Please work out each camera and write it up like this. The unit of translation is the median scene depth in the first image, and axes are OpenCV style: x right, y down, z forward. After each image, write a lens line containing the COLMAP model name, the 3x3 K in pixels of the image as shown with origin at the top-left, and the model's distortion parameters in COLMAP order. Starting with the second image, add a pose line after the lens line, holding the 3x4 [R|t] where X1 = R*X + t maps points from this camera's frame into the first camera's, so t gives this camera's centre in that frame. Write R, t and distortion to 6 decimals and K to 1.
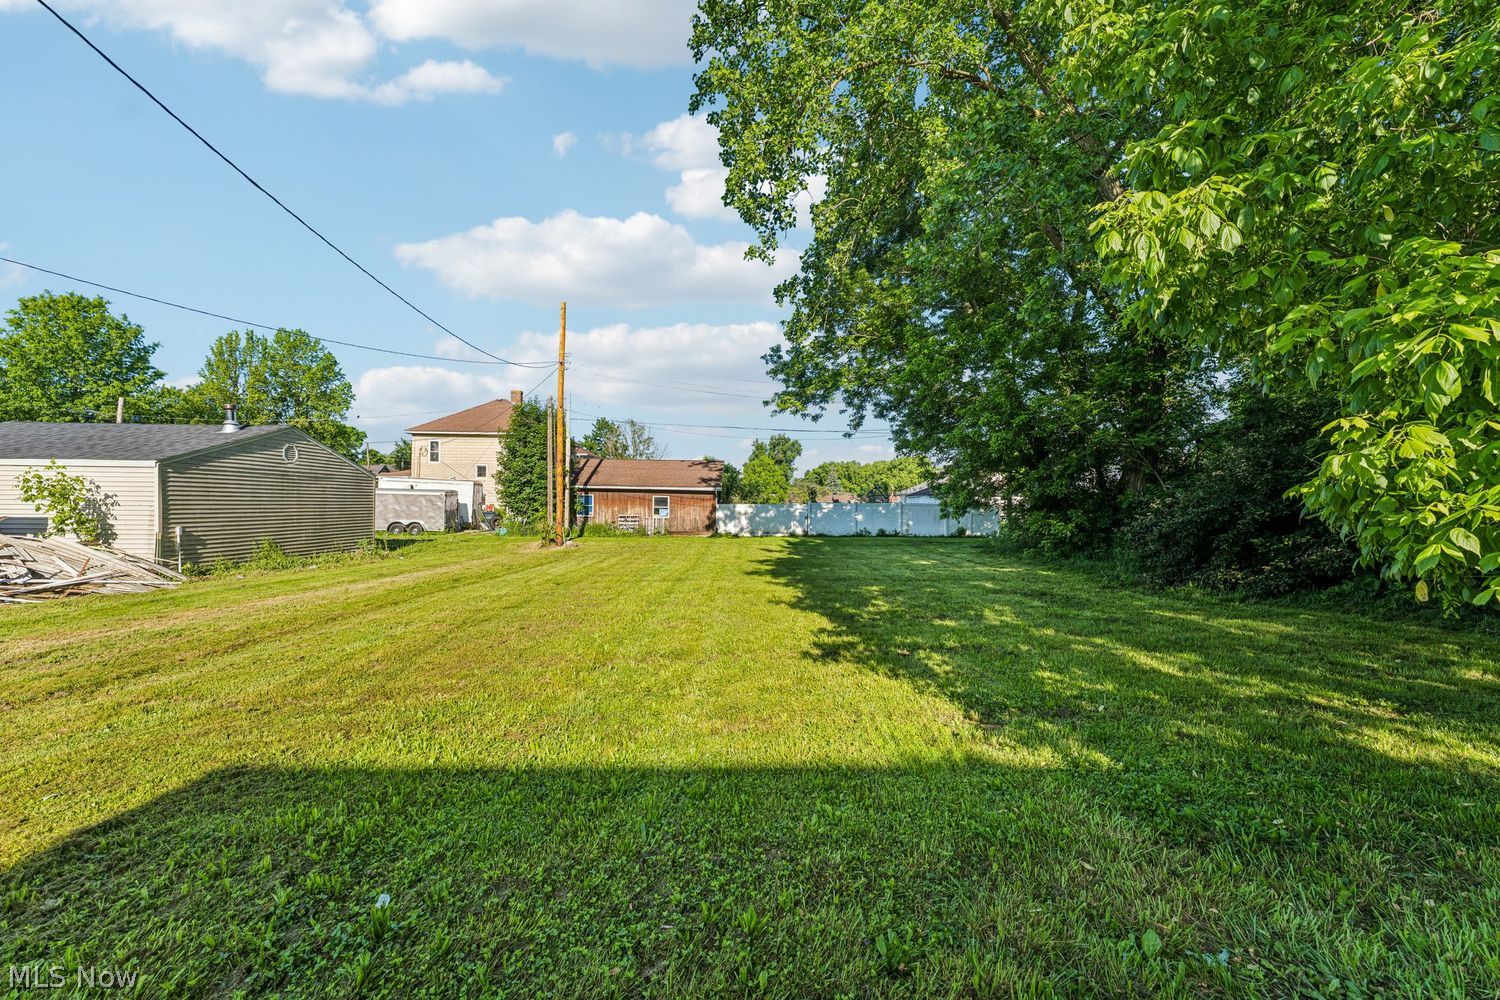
lens RADIAL K [[595.8, 0, 747.6], [0, 595.8, 505.9], [0, 0, 1]] dist [0.008928, 0.000161]
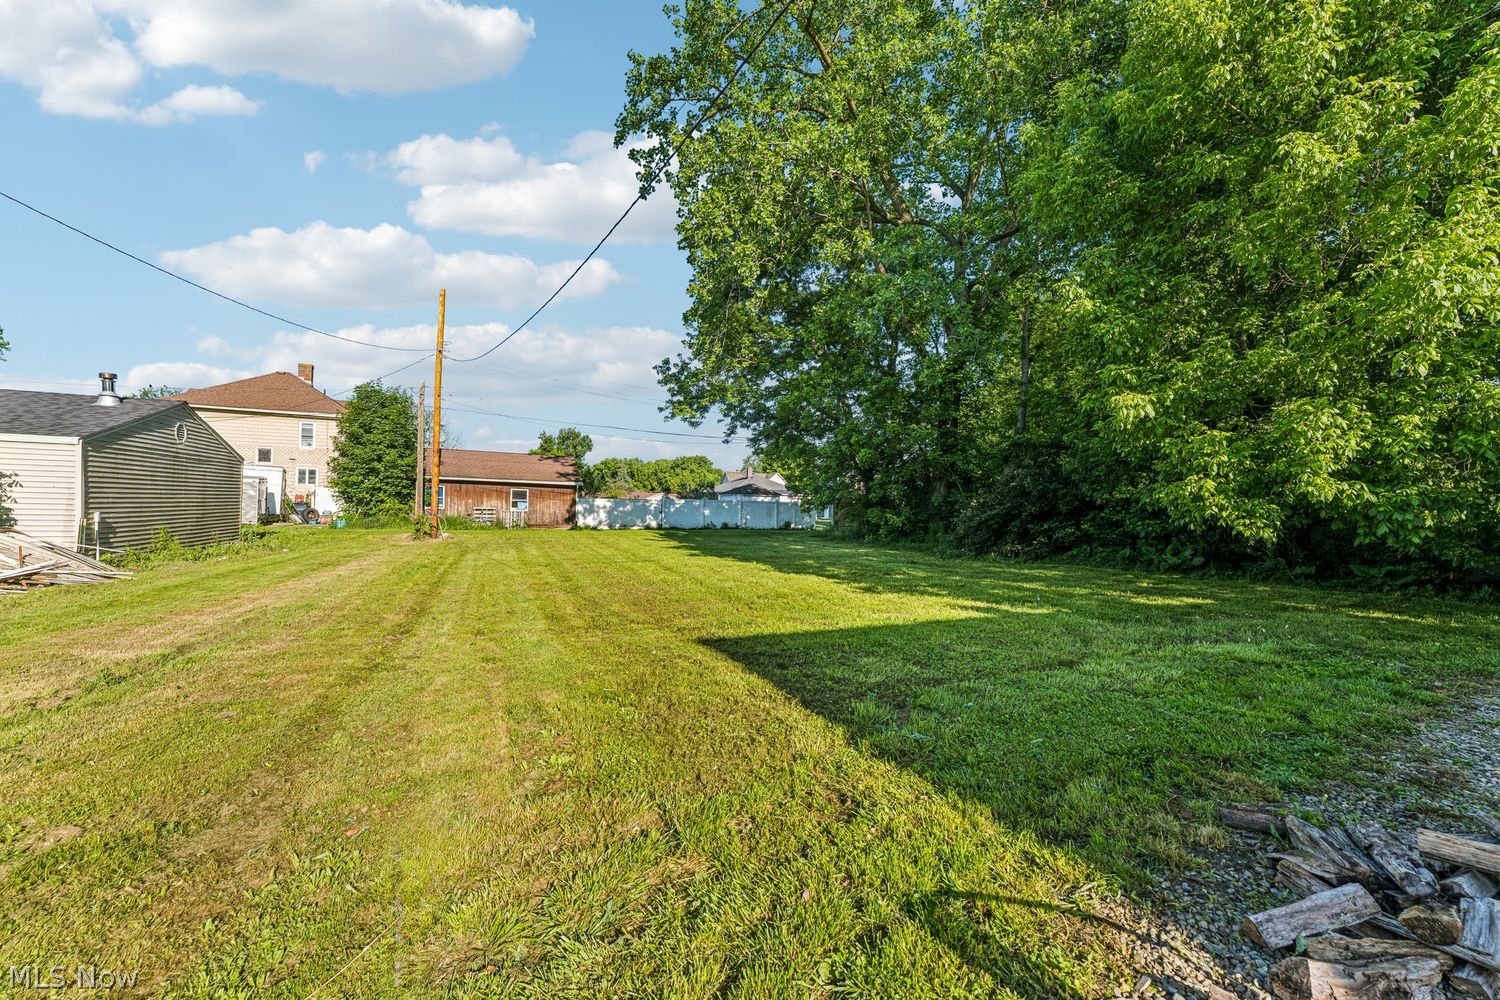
lens RADIAL K [[595.8, 0, 747.6], [0, 595.8, 505.9], [0, 0, 1]] dist [0.008928, 0.000161]
pose [[0.928320, 0.012723, 0.371563, -0.164410], [-0.014566, 0.999892, 0.002154, 0.003952], [-0.371496, -0.007412, 0.928405, -0.079044]]
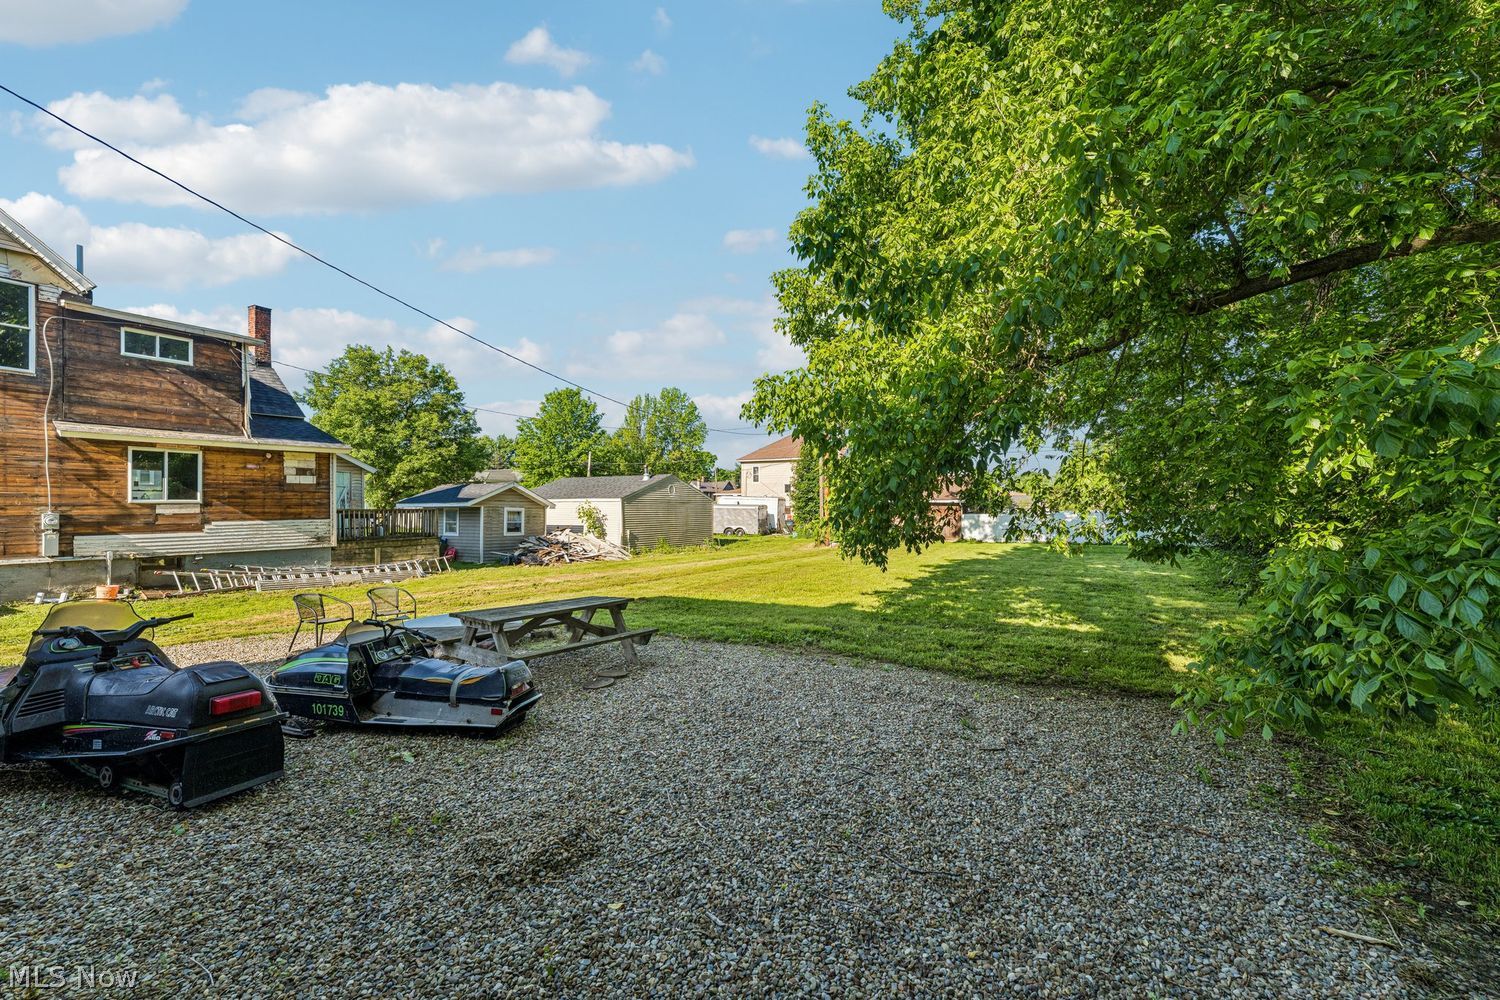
lens RADIAL K [[595.8, 0, 747.6], [0, 595.8, 505.9], [0, 0, 1]] dist [0.008928, 0.000161]
pose [[0.867552, -0.009538, -0.497256, 0.168071], [0.005463, 0.999939, -0.009649, -0.010741], [0.497317, 0.005654, 0.867550, -0.228470]]
